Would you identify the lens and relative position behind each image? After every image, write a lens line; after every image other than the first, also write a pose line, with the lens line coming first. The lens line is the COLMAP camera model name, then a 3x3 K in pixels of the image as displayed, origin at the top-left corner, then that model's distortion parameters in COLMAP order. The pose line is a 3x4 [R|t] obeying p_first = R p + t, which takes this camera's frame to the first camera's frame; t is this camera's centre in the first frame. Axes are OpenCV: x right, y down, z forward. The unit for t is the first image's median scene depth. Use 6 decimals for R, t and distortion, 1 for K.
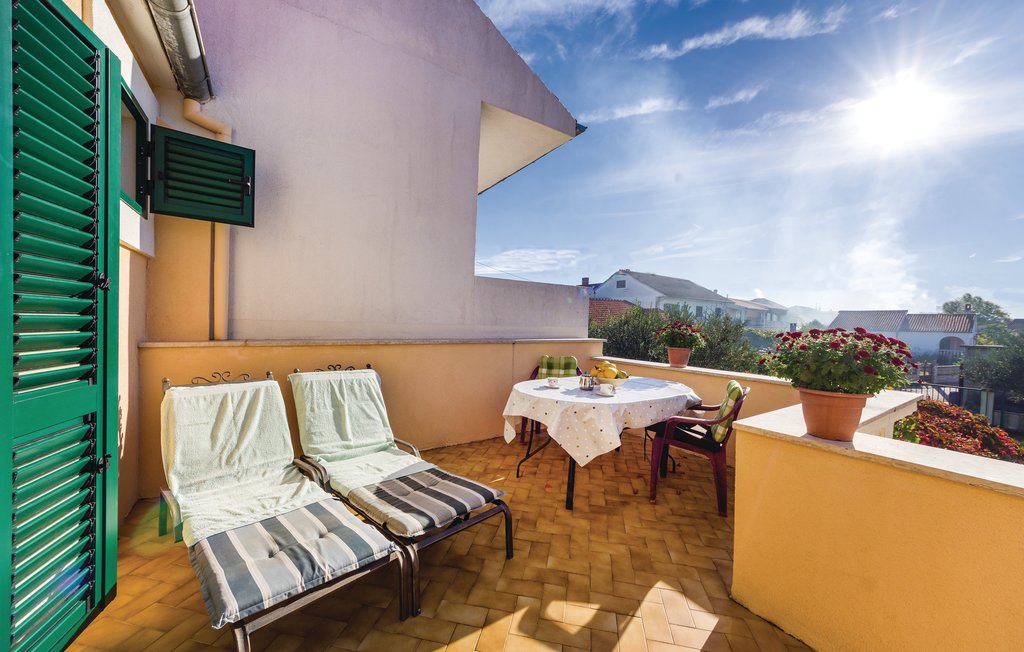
lens RADIAL K [[367.8, 0, 517.0], [0, 367.8, 332.6], [0, 0, 1]] dist [-0.009293, -0.000157]
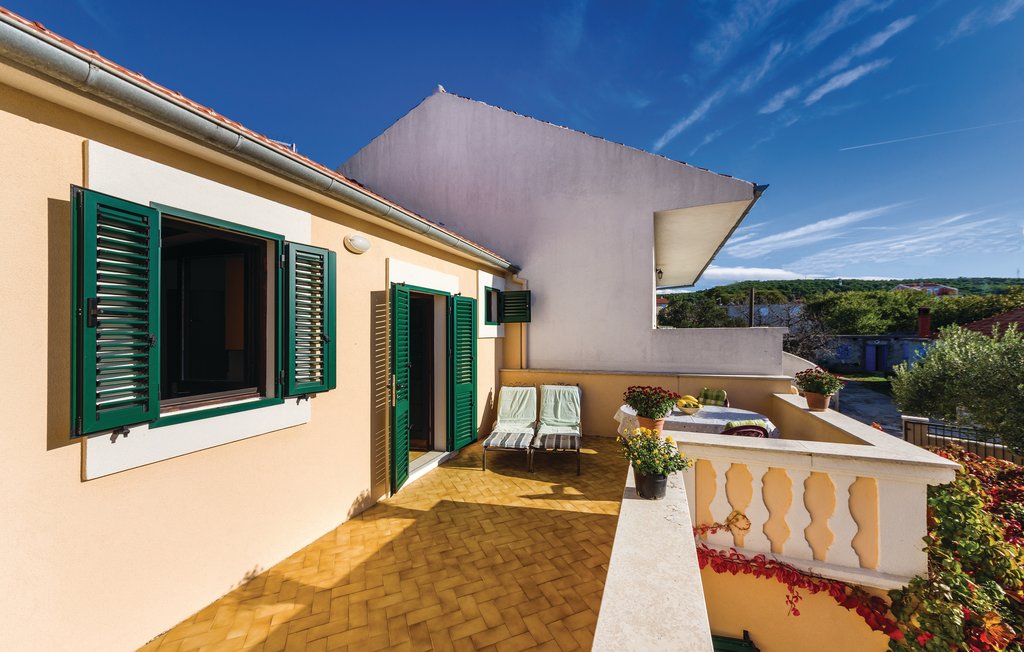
lens RADIAL K [[367.8, 0, 514.3], [0, 367.8, 329.4], [0, 0, 1]] dist [-0.009293, -0.000157]
pose [[0.571487, -0.039075, -0.819680, 1.144239], [-0.000265, 0.998857, -0.047801, -0.121681], [0.820611, 0.027535, 0.570823, -0.444133]]
